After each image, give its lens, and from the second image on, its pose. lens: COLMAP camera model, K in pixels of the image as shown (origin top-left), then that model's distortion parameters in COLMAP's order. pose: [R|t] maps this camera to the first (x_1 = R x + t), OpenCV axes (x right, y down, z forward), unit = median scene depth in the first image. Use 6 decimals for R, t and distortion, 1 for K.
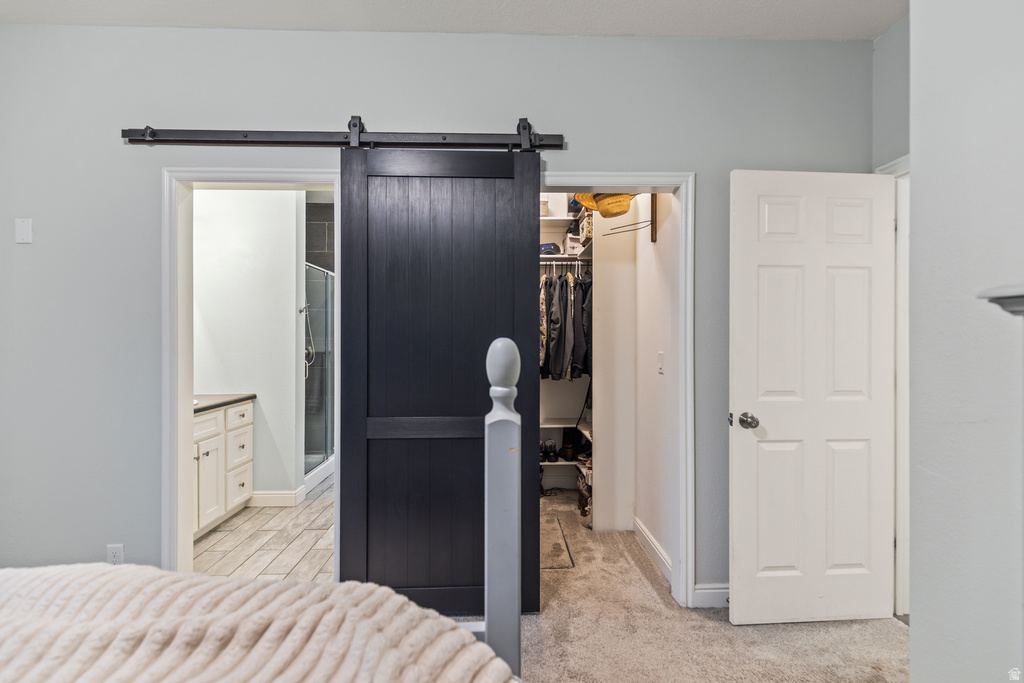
lens RADIAL K [[461.1, 0, 515.9], [0, 461.1, 338.5], [0, 0, 1]] dist [0.004446, -0.000168]
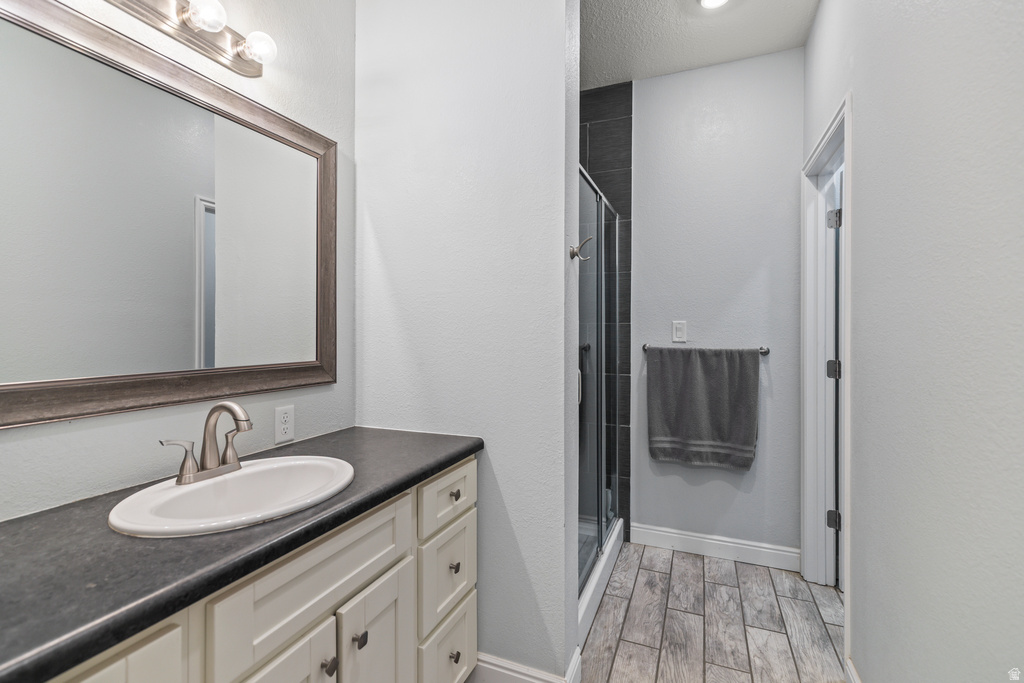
lens RADIAL K [[461.1, 0, 516.1], [0, 461.1, 336.4], [0, 0, 1]] dist [0.004446, -0.000168]
pose [[0.905386, -0.005017, -0.424560, -0.550816], [0.005795, 0.999983, 0.000540, 0.026170], [0.424550, -0.002949, 0.905400, 0.978874]]
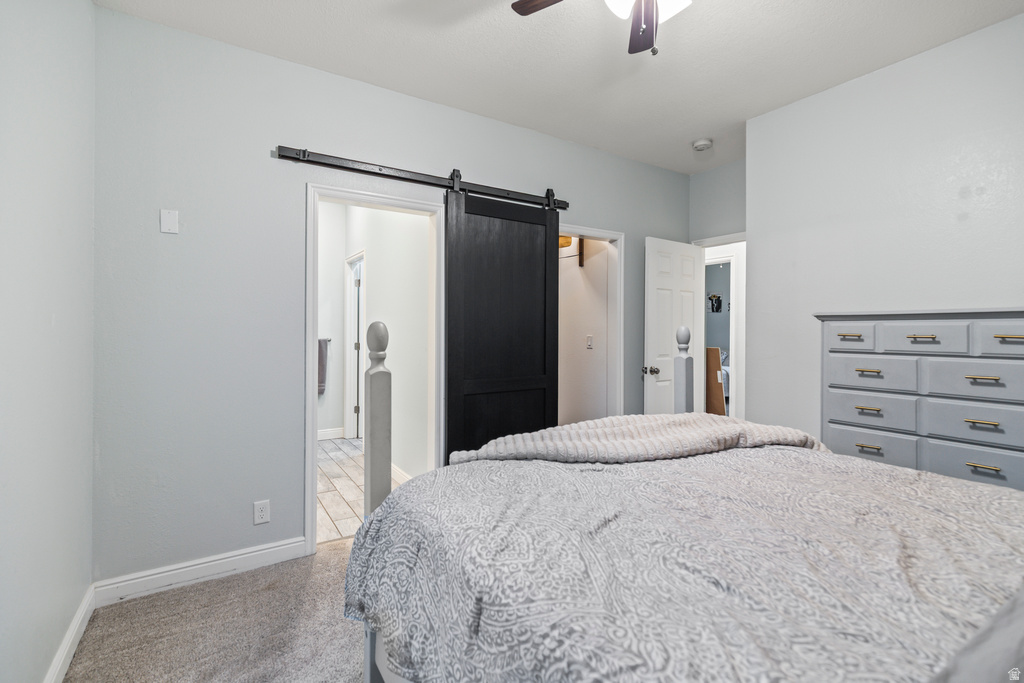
lens RADIAL K [[461.1, 0, 512.2], [0, 461.1, 334.0], [0, 0, 1]] dist [0.004446, -0.000168]
pose [[0.859119, -0.000295, 0.511776, -0.890775], [-0.004030, 0.999965, 0.007341, 0.015502], [-0.511761, -0.008369, 0.859087, -0.302102]]
